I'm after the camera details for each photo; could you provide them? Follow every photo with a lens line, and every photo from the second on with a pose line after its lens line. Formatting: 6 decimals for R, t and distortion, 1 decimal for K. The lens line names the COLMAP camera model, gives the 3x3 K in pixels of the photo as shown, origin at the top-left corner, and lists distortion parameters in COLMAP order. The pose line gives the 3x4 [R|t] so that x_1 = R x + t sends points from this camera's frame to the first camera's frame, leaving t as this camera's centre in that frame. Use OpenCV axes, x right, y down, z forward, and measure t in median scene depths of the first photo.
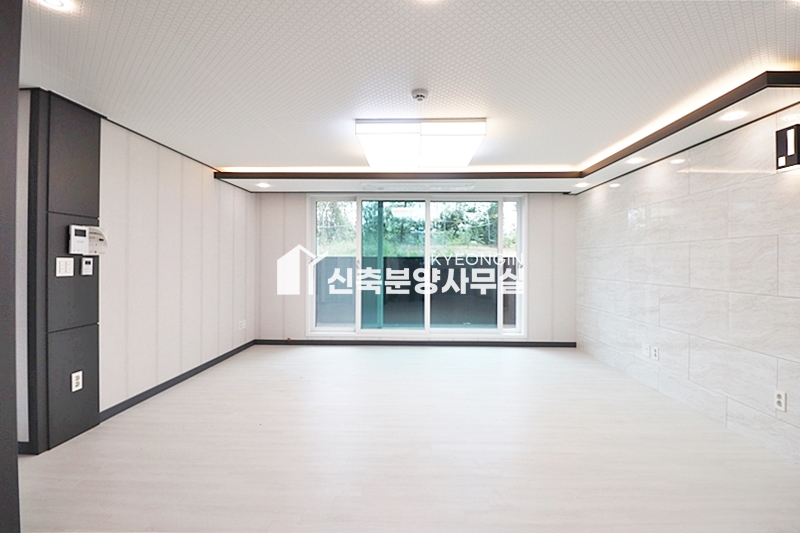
lens RADIAL K [[377.2, 0, 403.0], [0, 377.2, 260.5], [0, 0, 1]] dist [0.002145, -0.010867]
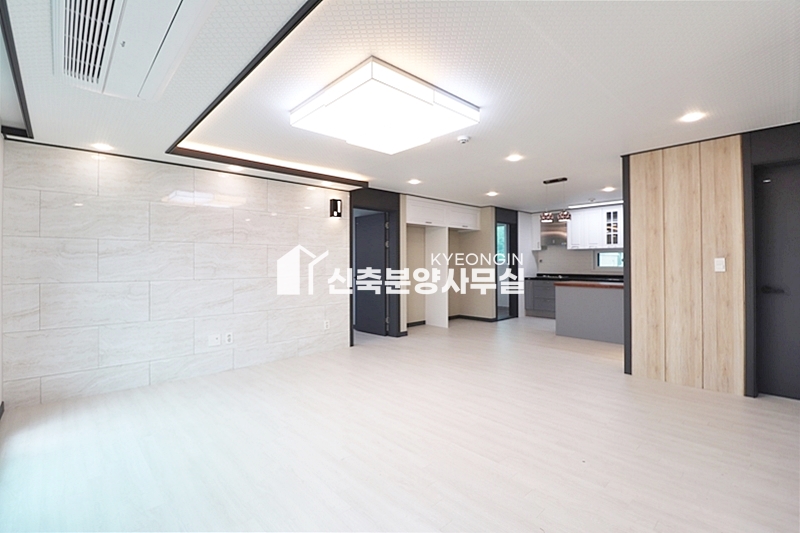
lens RADIAL K [[364.6, 0, 421.5], [0, 364.6, 258.4], [0, 0, 1]] dist [-0.001211, -0.000074]
pose [[-0.723635, 0.014178, 0.690038, -0.543942], [0.003893, 0.999857, -0.016460, 0.023374], [-0.690172, -0.009225, -0.723586, 1.437741]]
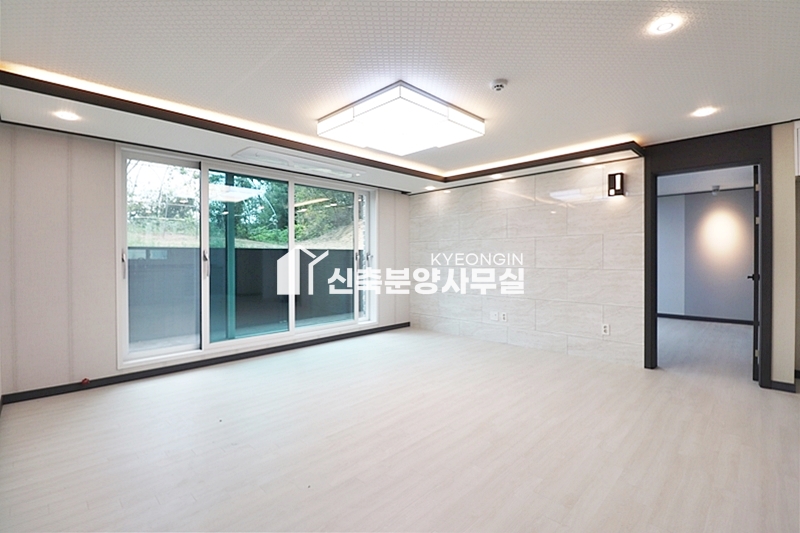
lens RADIAL K [[377.2, 0, 403.0], [0, 377.2, 260.5], [0, 0, 1]] dist [0.002145, -0.010867]
pose [[0.674005, -0.011376, 0.738639, -0.623039], [0.003523, 0.999920, 0.012186, 0.019294], [-0.738719, -0.005611, 0.673991, 0.346112]]
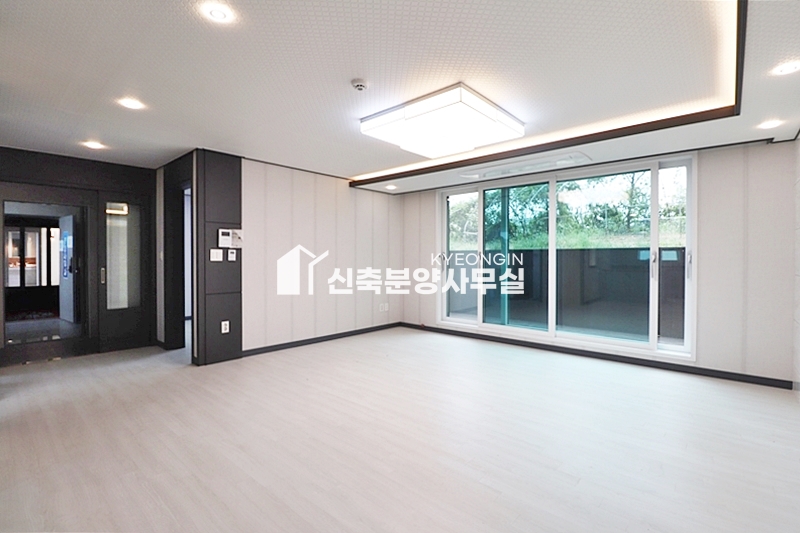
lens RADIAL K [[377.2, 0, 403.0], [0, 377.2, 260.5], [0, 0, 1]] dist [0.002145, -0.010867]
pose [[0.761749, 0.001713, -0.647870, 0.555675], [0.002522, 0.999981, 0.005610, 0.023964], [0.647868, -0.005907, 0.761730, 0.201233]]
